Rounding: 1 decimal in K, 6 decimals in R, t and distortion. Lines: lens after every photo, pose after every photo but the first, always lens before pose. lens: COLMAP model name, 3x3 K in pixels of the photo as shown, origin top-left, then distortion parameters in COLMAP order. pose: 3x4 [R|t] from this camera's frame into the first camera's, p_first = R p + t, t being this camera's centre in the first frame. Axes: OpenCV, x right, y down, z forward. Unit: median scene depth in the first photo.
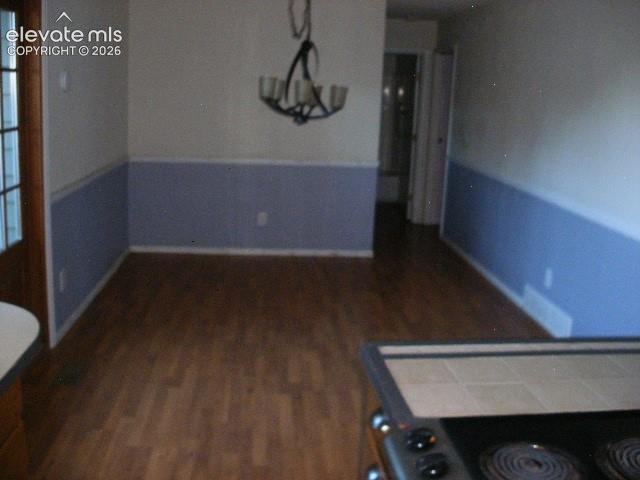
lens RADIAL K [[690.1, 0, 320.0], [0, 690.1, 240.0], [0, 0, 1]] dist [-0.260666, 0.485339]
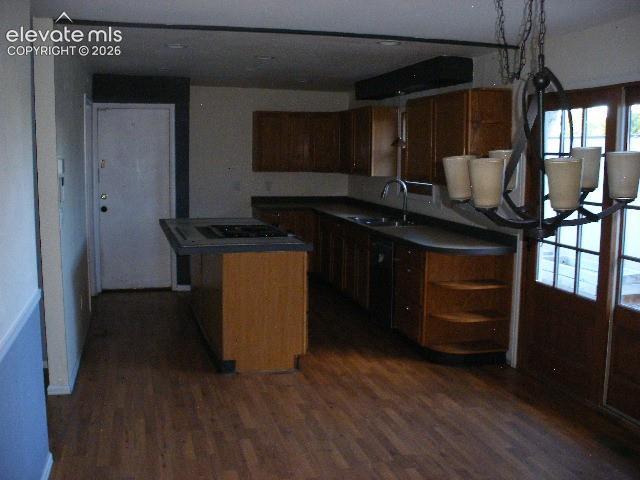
lens RADIAL K [[690.1, 0, 320.0], [0, 690.1, 240.0], [0, 0, 1]] dist [-0.260666, 0.485339]
pose [[-0.982840, -0.027376, -0.182418, 0.292071], [-0.086456, 0.941943, 0.324452, -0.423919], [0.162945, 0.334656, -0.928146, 1.935164]]
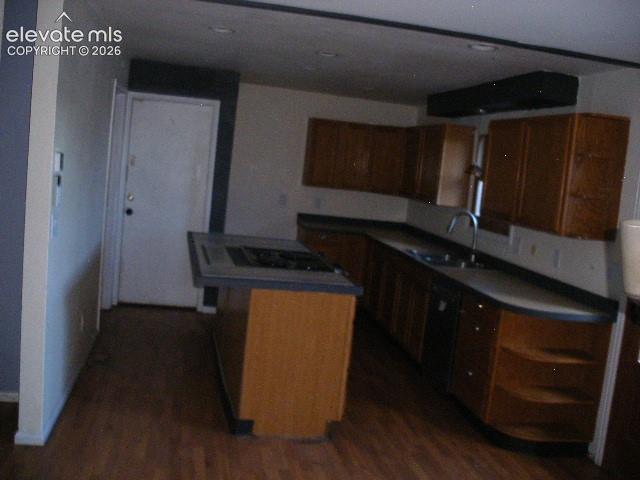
lens RADIAL K [[690.1, 0, 320.0], [0, 690.1, 240.0], [0, 0, 1]] dist [-0.260666, 0.485339]
pose [[-0.984982, -0.129141, -0.114604, 0.261315], [-0.159399, 0.935236, 0.316111, -0.377890], [0.066358, 0.329631, -0.941775, 1.673498]]
